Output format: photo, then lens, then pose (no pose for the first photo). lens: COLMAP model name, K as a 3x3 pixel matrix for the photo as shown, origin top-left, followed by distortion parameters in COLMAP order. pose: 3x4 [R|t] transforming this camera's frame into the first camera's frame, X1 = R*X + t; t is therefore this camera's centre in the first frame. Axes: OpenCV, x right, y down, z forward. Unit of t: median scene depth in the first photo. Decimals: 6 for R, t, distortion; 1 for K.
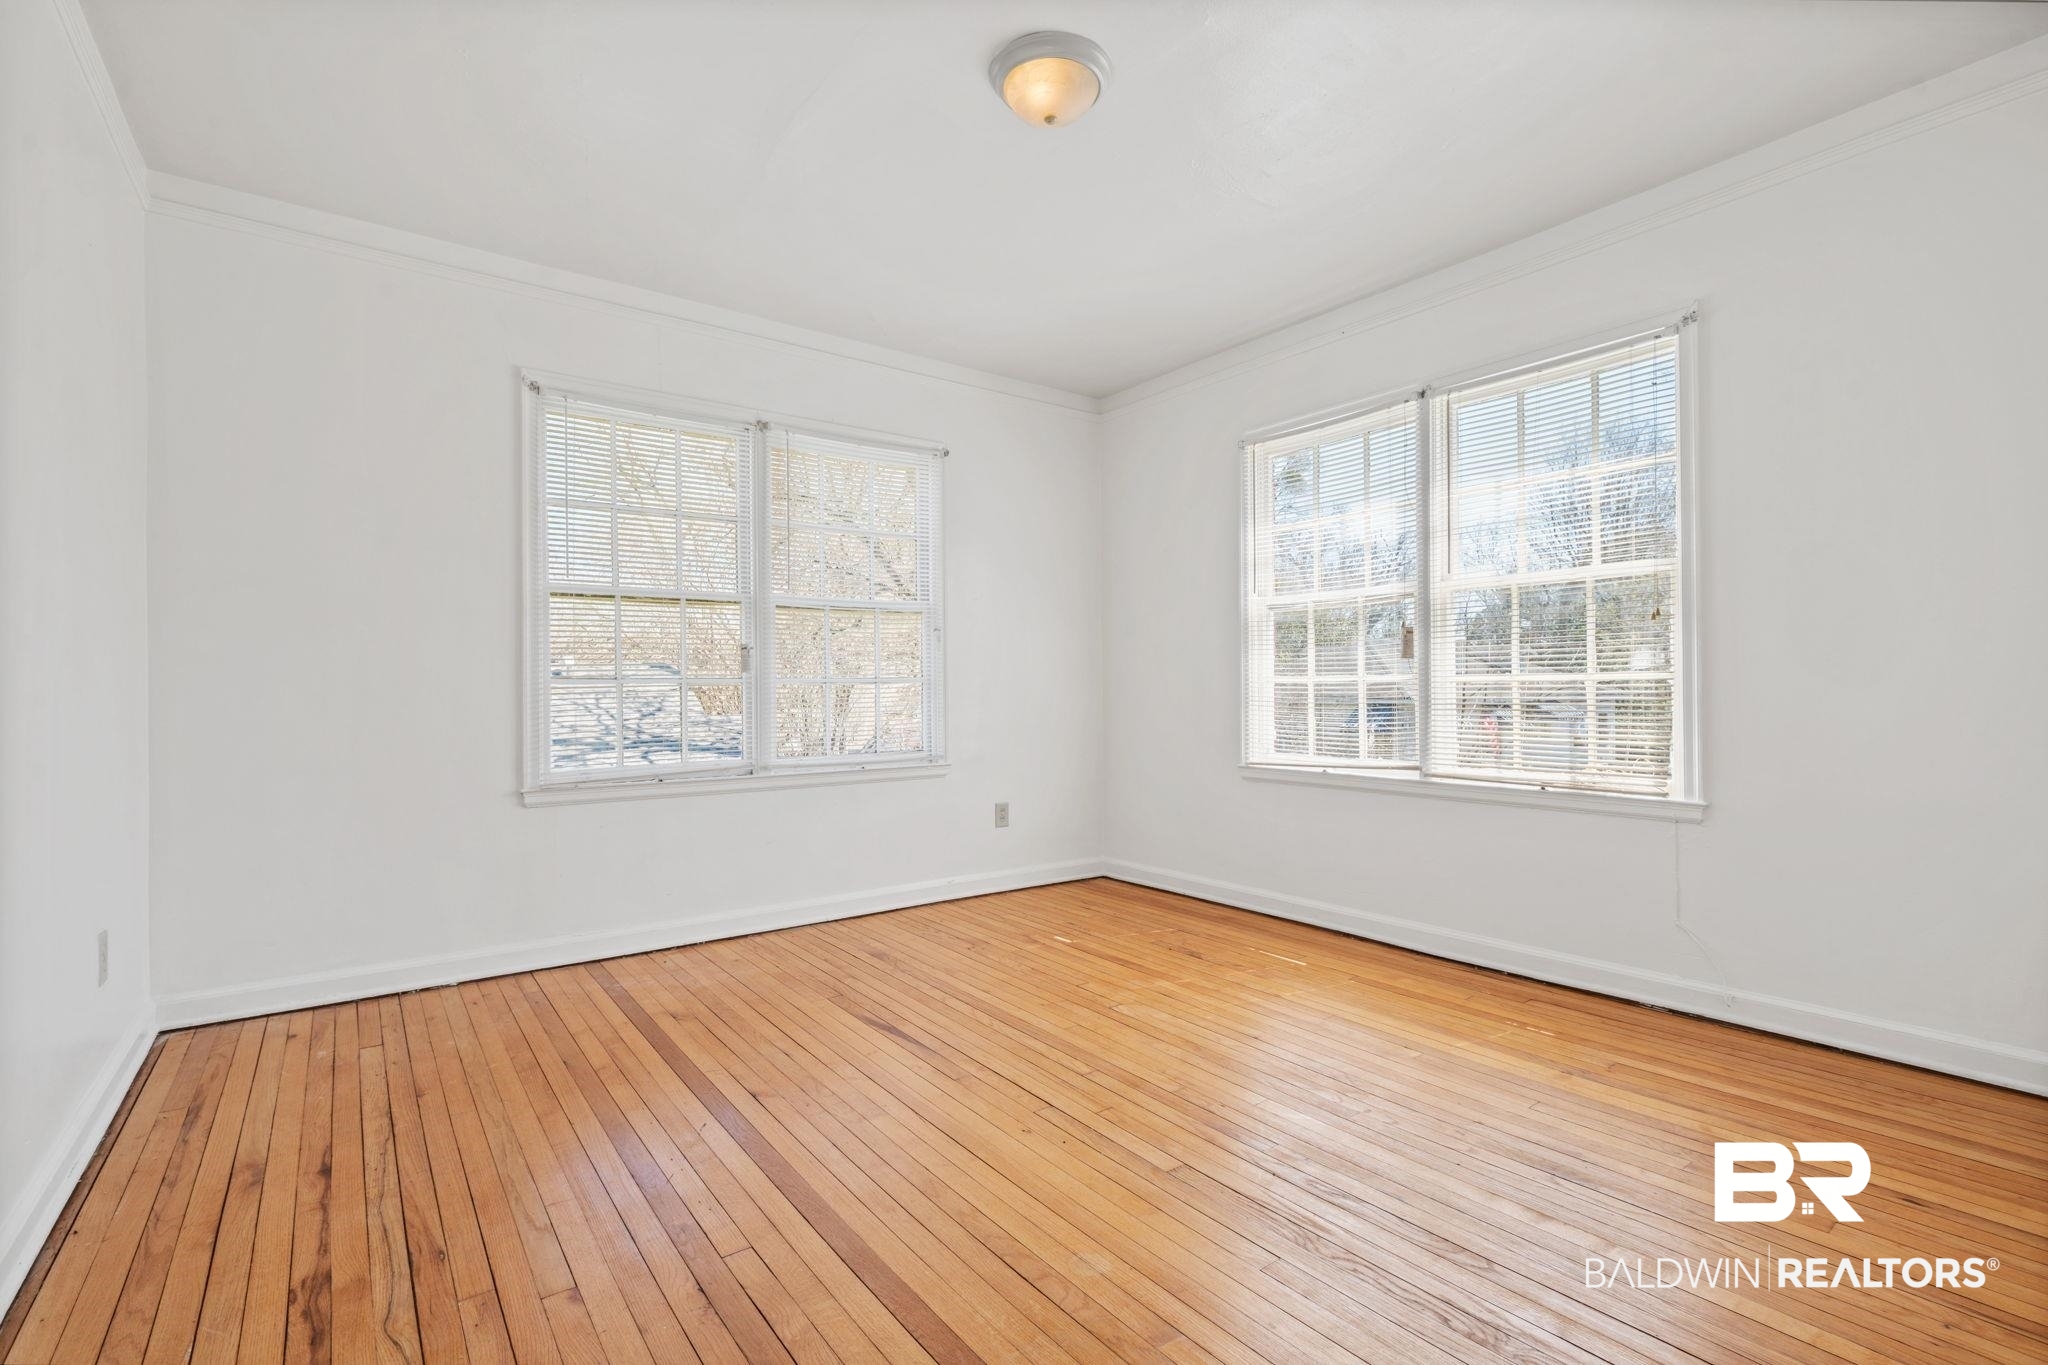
lens RADIAL K [[901.0, 0, 1021.9], [0, 901.0, 681.0], [0, 0, 1]] dist [-0.000255, -0.000168]
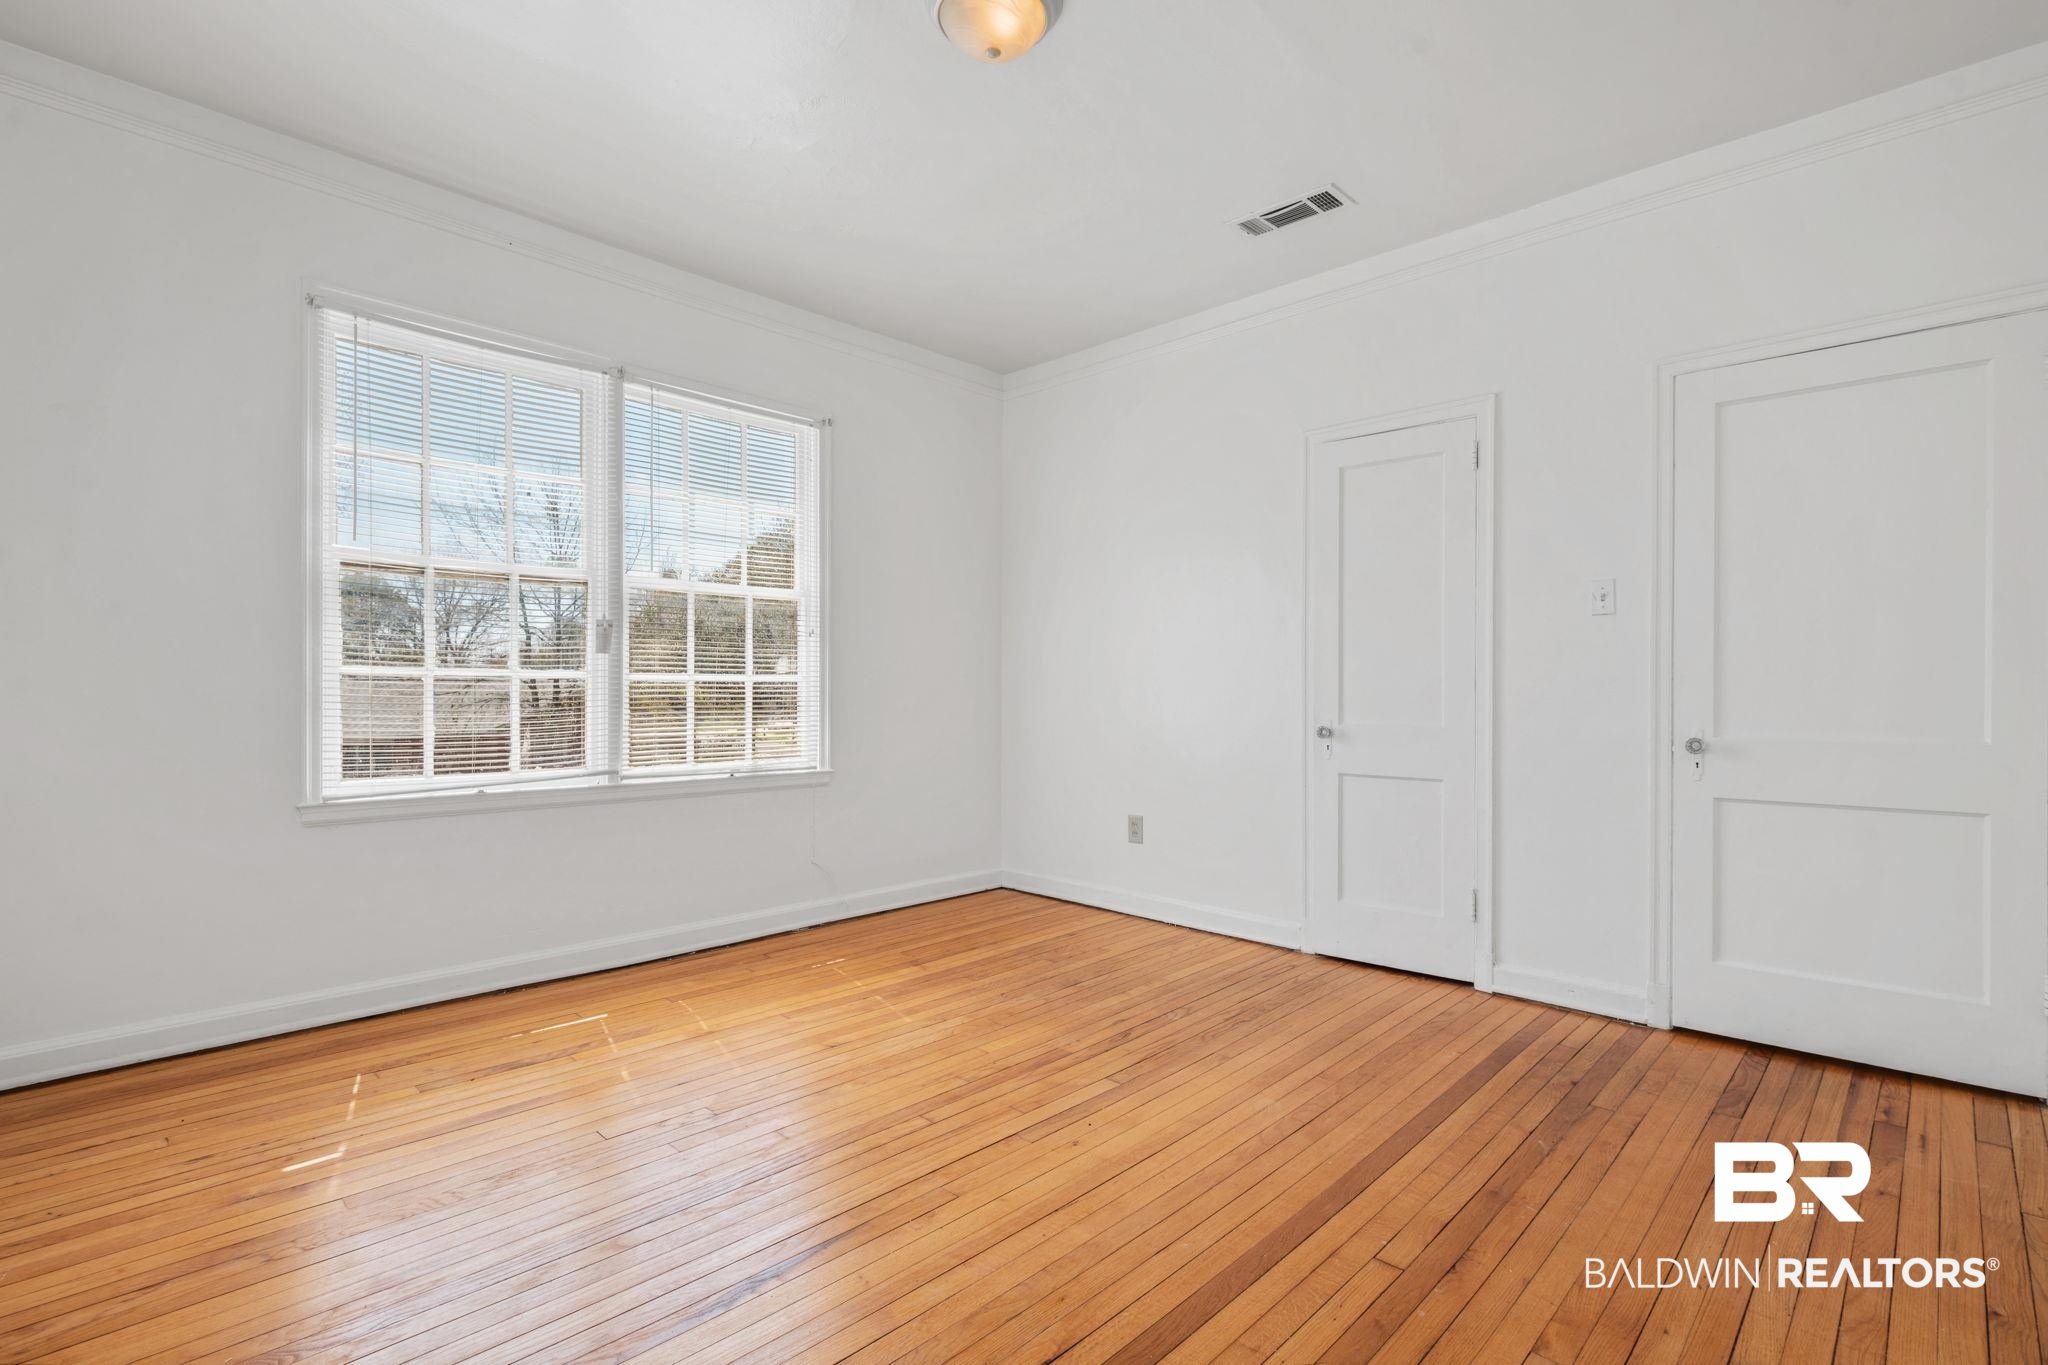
lens RADIAL K [[969.2, 0, 1024.8], [0, 969.2, 684.2], [0, 0, 1]] dist [-0.005336, -0.001417]
pose [[-0.154135, 0.005907, 0.988032, -0.661504], [-0.016535, 0.999827, -0.008557, 0.007996], [-0.987911, -0.017656, -0.154011, 0.788400]]
